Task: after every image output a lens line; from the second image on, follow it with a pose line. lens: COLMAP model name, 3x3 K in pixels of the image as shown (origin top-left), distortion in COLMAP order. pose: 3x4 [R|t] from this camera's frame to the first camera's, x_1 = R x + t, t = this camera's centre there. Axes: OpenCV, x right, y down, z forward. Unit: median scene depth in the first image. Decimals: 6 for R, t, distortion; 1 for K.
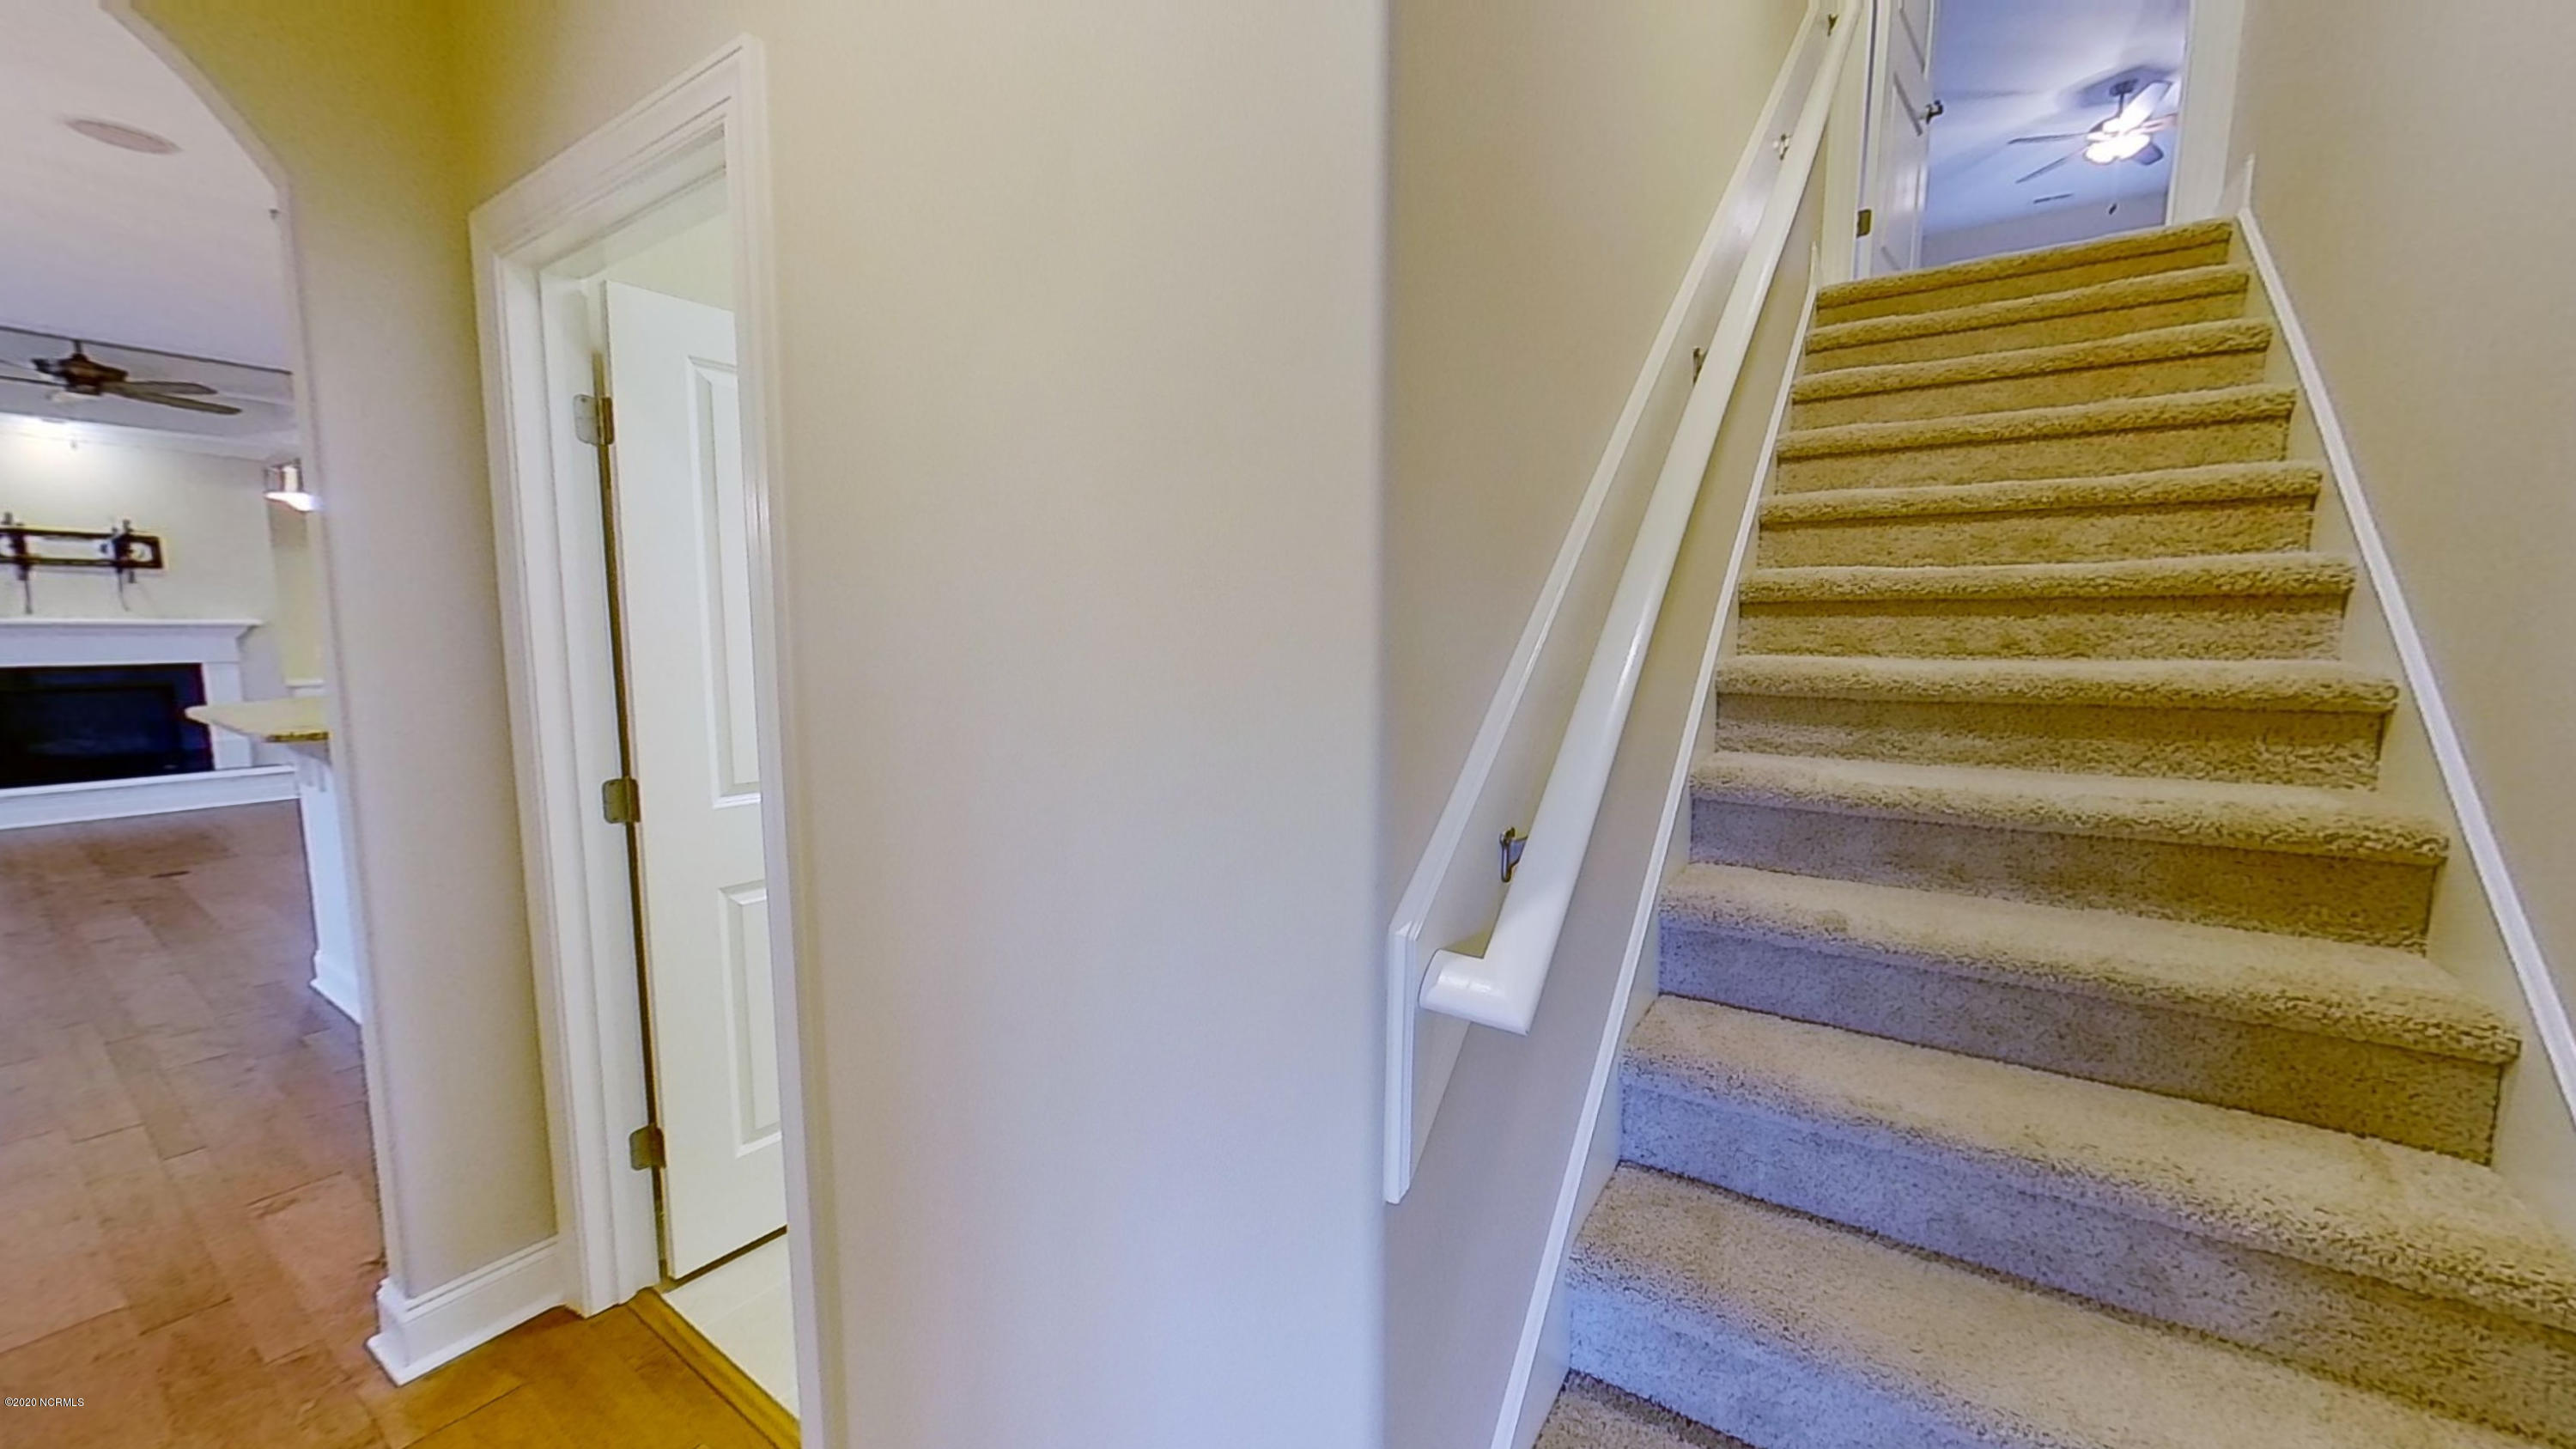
lens RADIAL K [[942.6, 0, 1285.2], [0, 942.6, 731.2], [0, 0, 1]] dist [-0.000088, -0.000222]
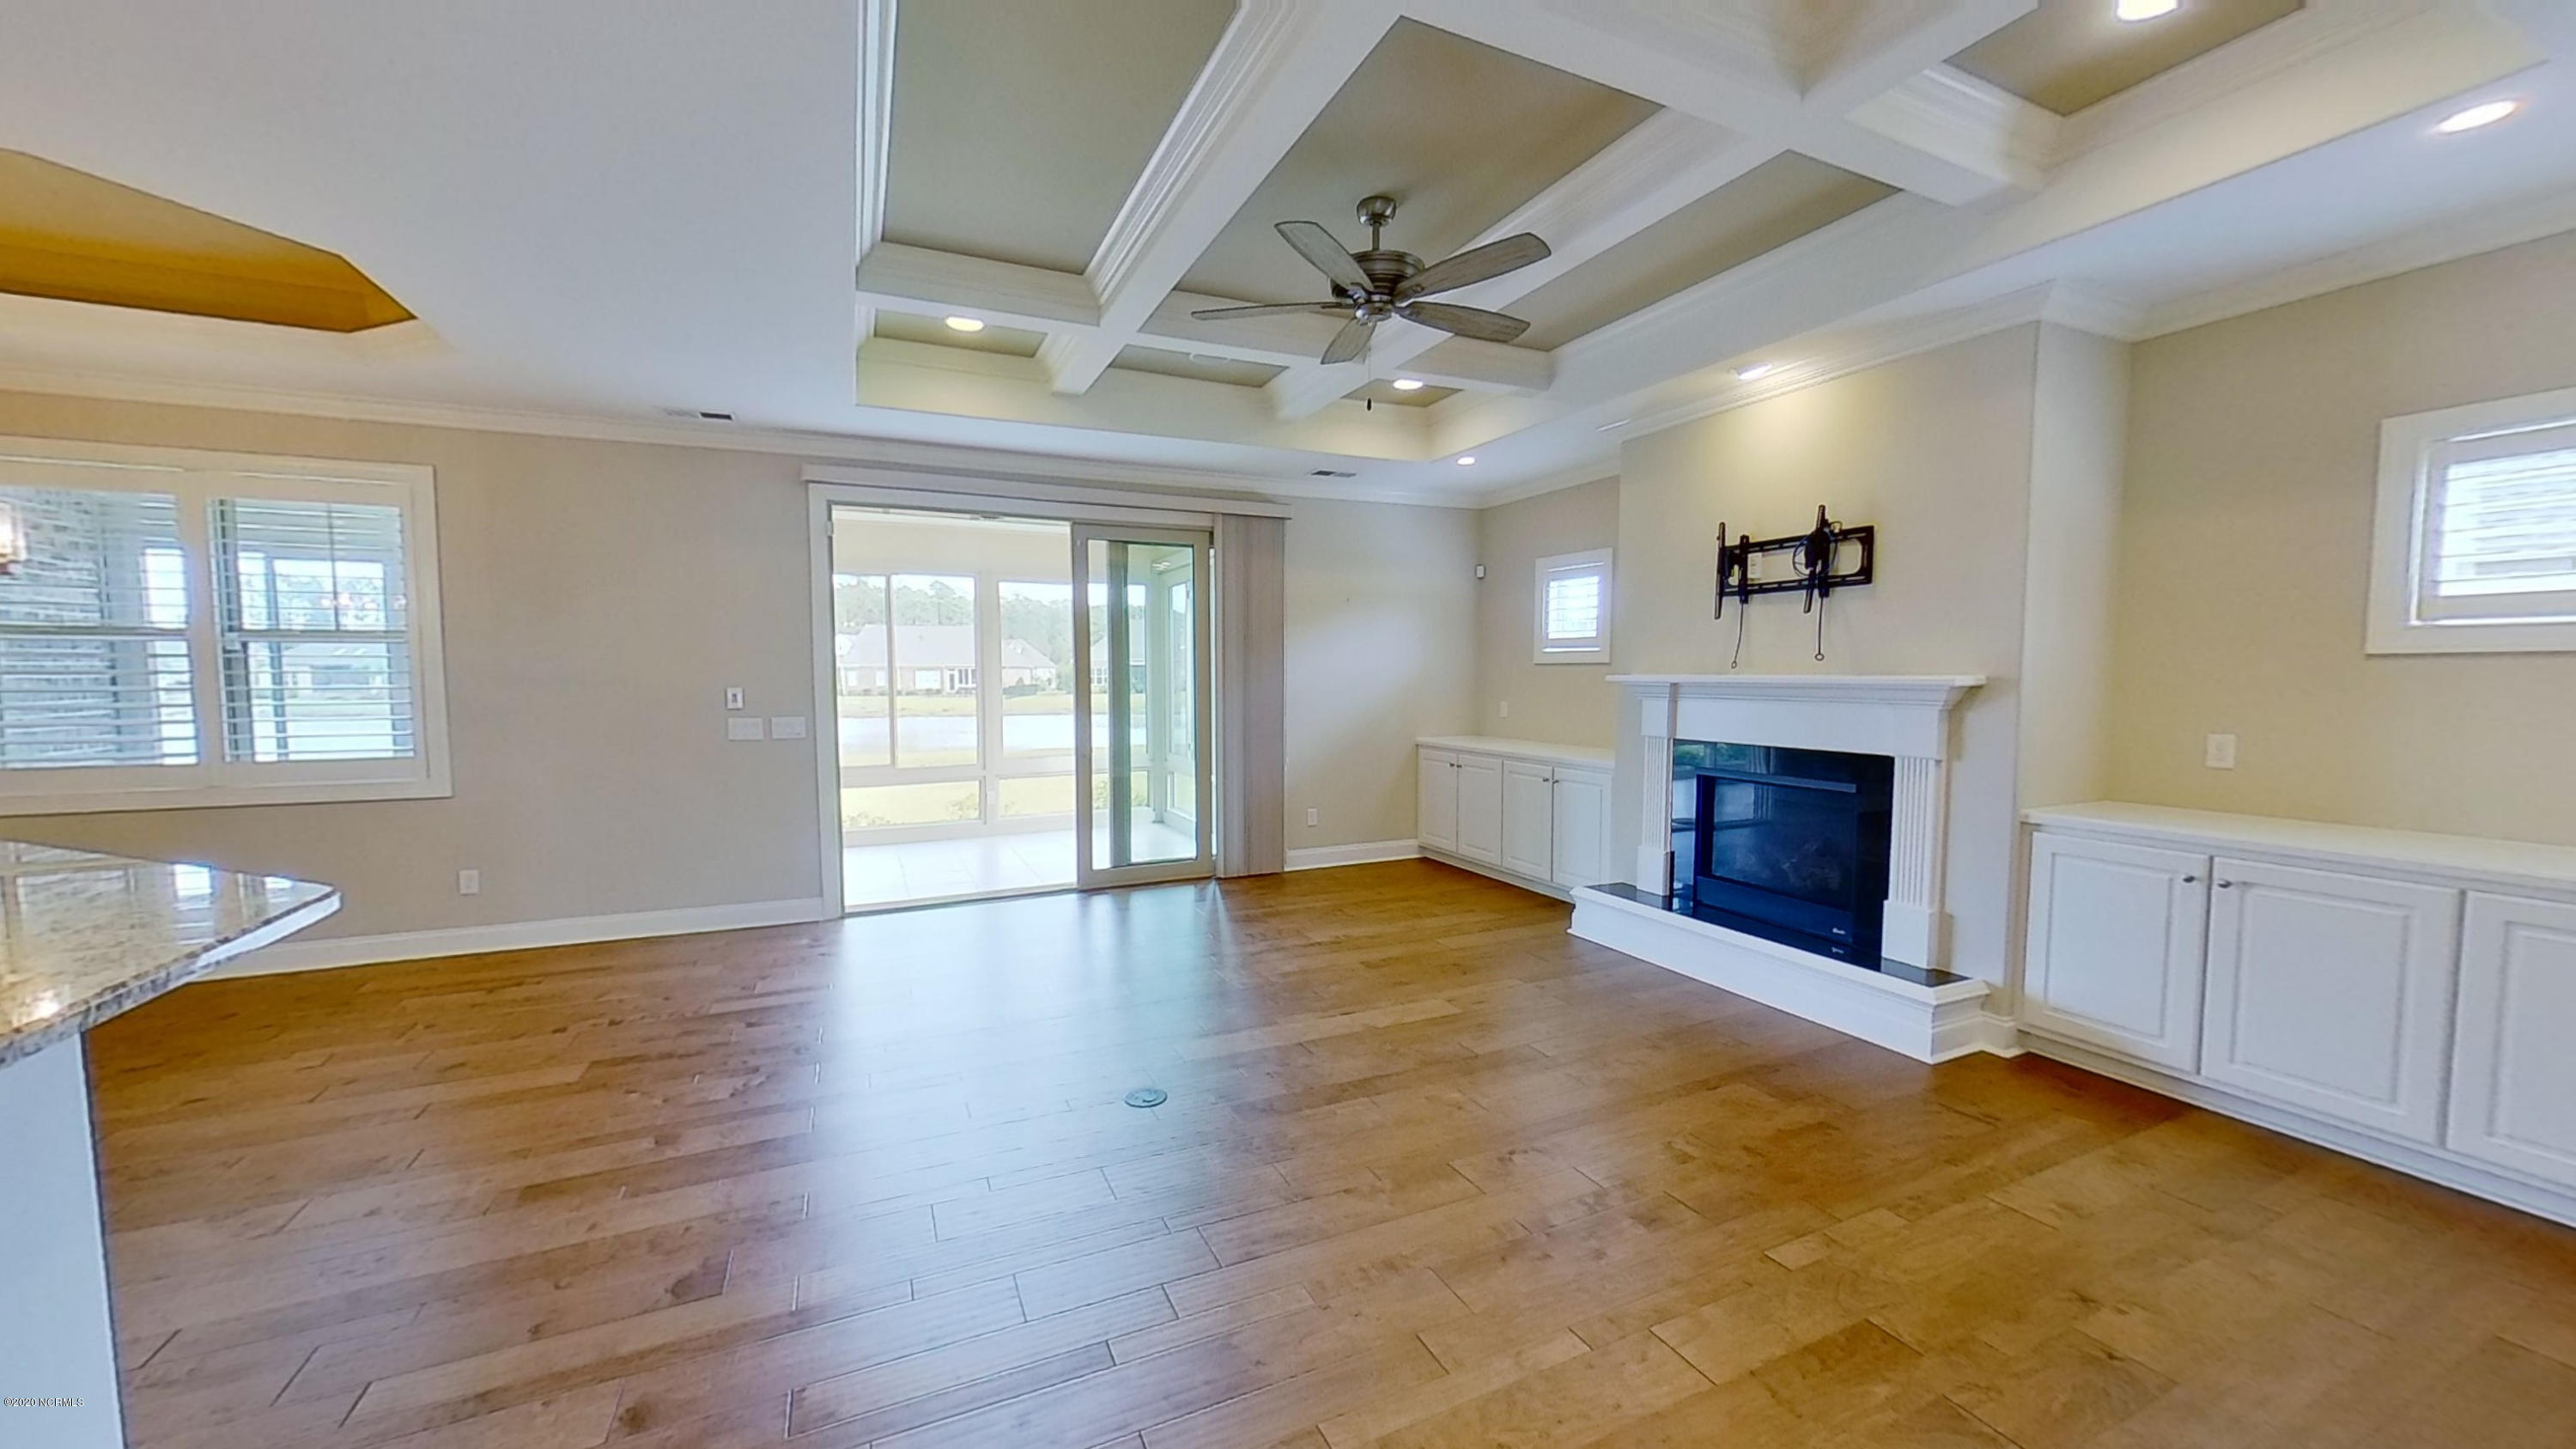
lens RADIAL K [[942.6, 0, 1285.2], [0, 942.6, 731.2], [0, 0, 1]] dist [-0.000088, -0.000222]
pose [[-0.519789, 0.053398, -0.852624, -0.545023], [-0.091211, 0.988871, 0.117536, -0.122707], [0.849412, 0.138862, -0.509134, 1.018737]]
